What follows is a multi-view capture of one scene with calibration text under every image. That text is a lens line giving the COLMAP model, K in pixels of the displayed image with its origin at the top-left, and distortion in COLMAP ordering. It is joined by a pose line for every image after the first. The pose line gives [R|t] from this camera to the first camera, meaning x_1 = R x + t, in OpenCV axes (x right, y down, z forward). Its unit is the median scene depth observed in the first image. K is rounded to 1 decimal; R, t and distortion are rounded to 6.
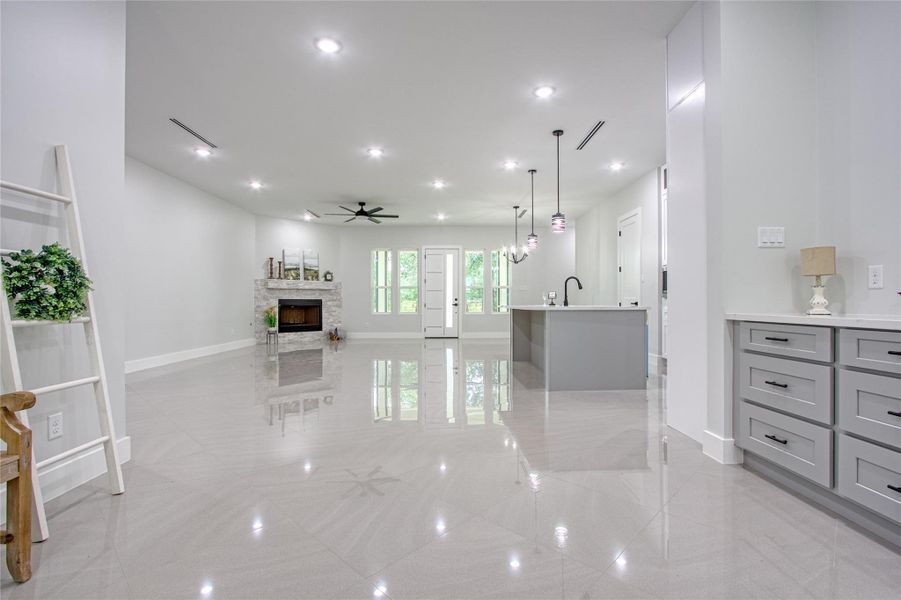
lens RADIAL K [[420.5, 0, 450.5], [0, 420.5, 300.0], [0, 0, 1]] dist [-0.002756, 0.000271]
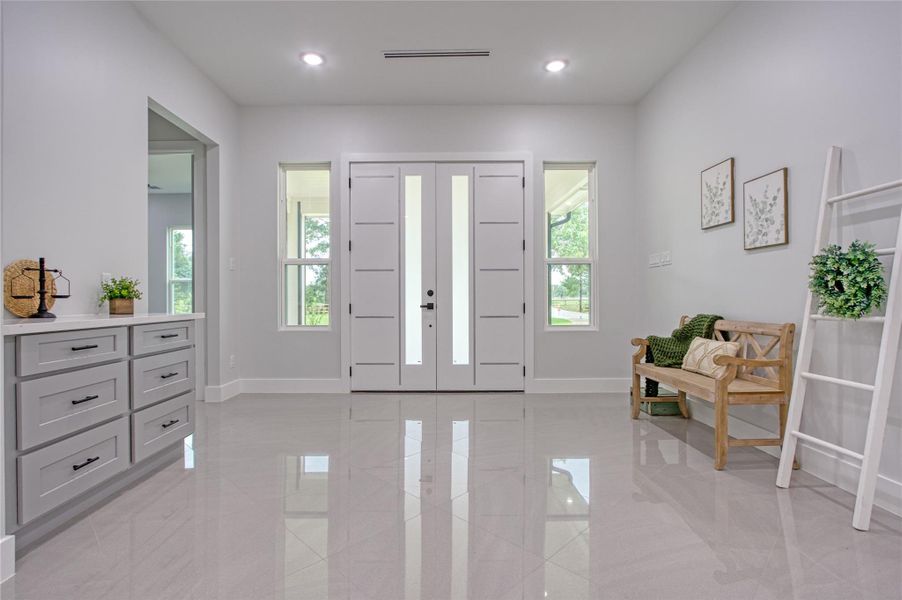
lens RADIAL K [[431.4, 0, 439.9], [0, 431.4, 301.0], [0, 0, 1]] dist [-0.000042, 0.000325]
pose [[-0.999939, 0.004576, 0.010049, 0.009401], [0.004596, 0.999988, 0.001954, -0.000429], [-0.010040, 0.002000, -0.999948, 0.510259]]
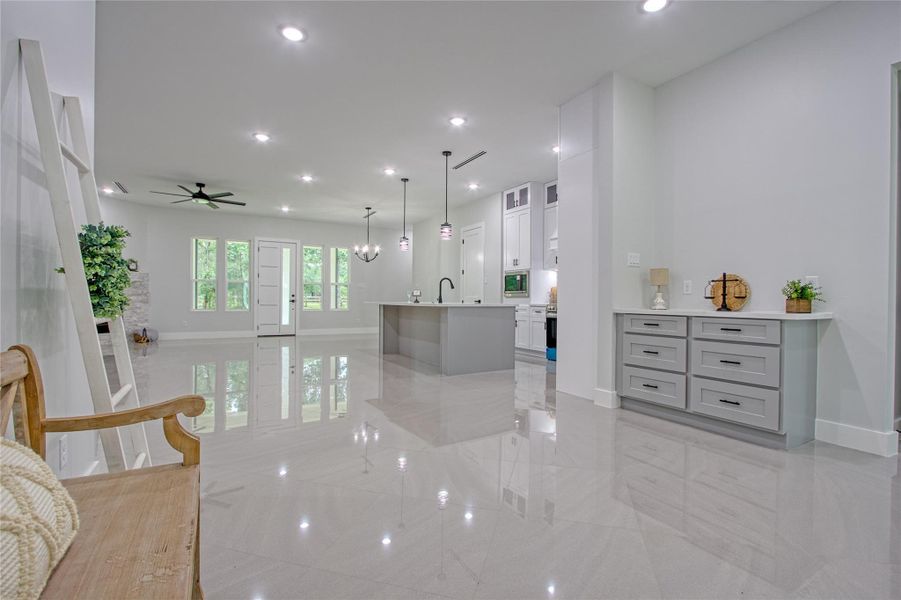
lens RADIAL K [[414.8, 0, 450.5], [0, 414.8, 300.0], [0, 0, 1]] dist [-0.015037, 0.000113]
pose [[0.877000, 0.009049, 0.480406, -0.182291], [-0.012582, 0.999912, 0.004135, 0.000618], [-0.480326, -0.009670, 0.877037, -0.007016]]
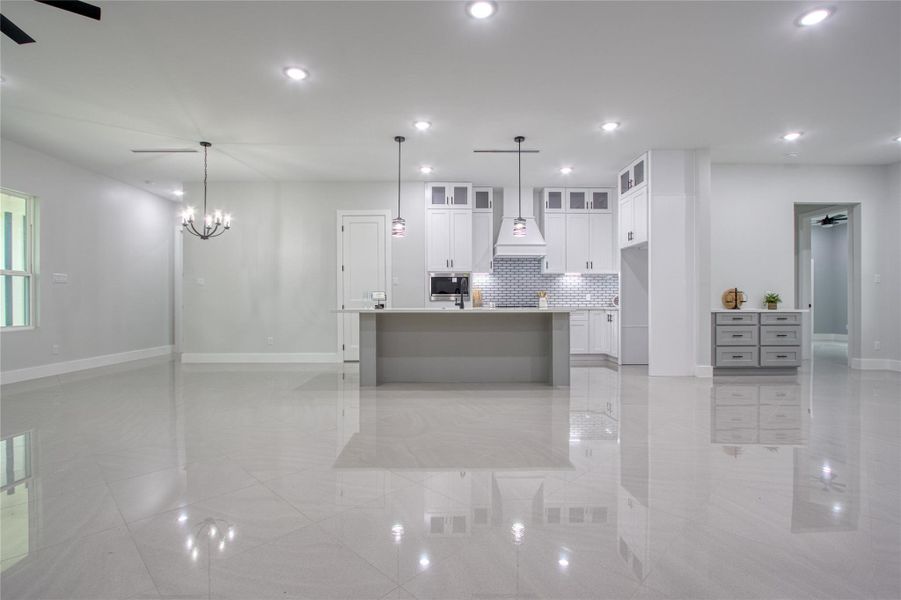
lens RADIAL K [[420.5, 0, 450.5], [0, 420.5, 300.0], [0, 0, 1]] dist [-0.002756, 0.000271]
pose [[-0.009025, 0.005818, 0.999942, -0.497506], [-0.004139, 0.999974, -0.005855, 0.000177], [-0.999951, -0.004191, -0.009001, 0.764352]]
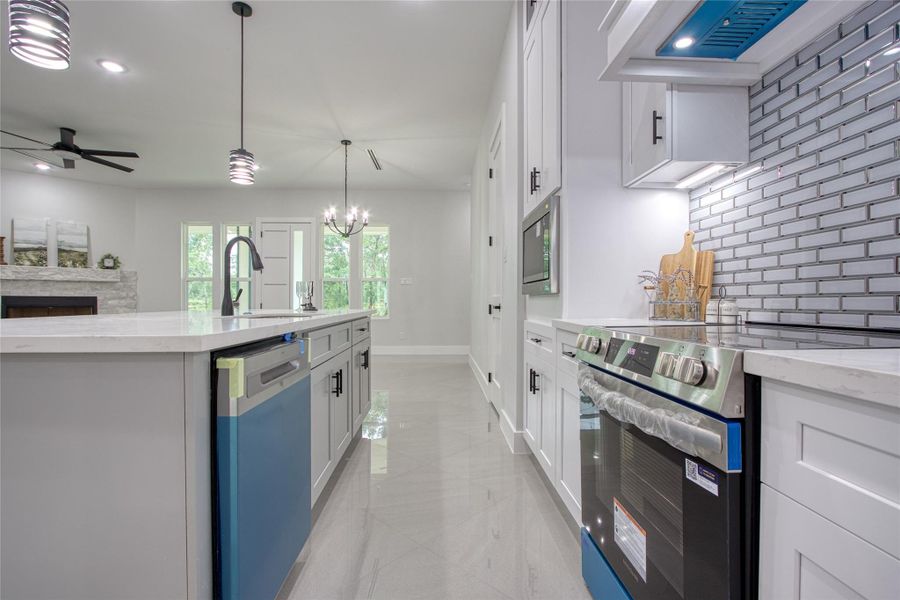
lens RADIAL K [[420.0, 0, 450.0], [0, 420.0, 300.0], [0, 0, 1]] dist [-0.002756, 0.000271]
pose [[0.999964, 0.003779, 0.007562, 0.345552], [-0.003817, 0.999980, 0.004986, -0.001976], [-0.007543, -0.005014, 0.999959, 0.464583]]
